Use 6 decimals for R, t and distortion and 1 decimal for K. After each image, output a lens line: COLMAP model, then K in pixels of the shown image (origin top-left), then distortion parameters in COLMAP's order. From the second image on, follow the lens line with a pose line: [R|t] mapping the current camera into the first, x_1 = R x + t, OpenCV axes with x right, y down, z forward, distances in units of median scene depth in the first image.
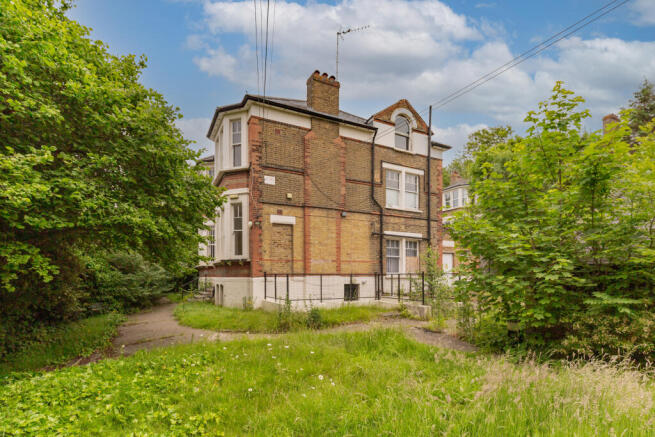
lens RADIAL K [[306.0, 0, 327.9], [0, 306.0, 268.0], [0, 0, 1]] dist [0.001556, 0.000000]
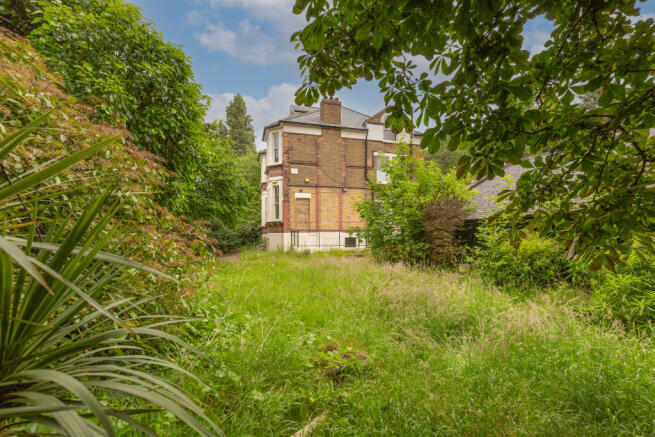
lens RADIAL K [[306.0, 0, 326.7], [0, 306.0, 217.1], [0, 0, 1]] dist [0.001556, 0.000000]
pose [[0.971460, -0.015691, -0.236683, 0.324577], [0.007403, 0.999329, -0.035867, 0.007120], [0.237087, 0.033091, 0.970925, -0.460413]]
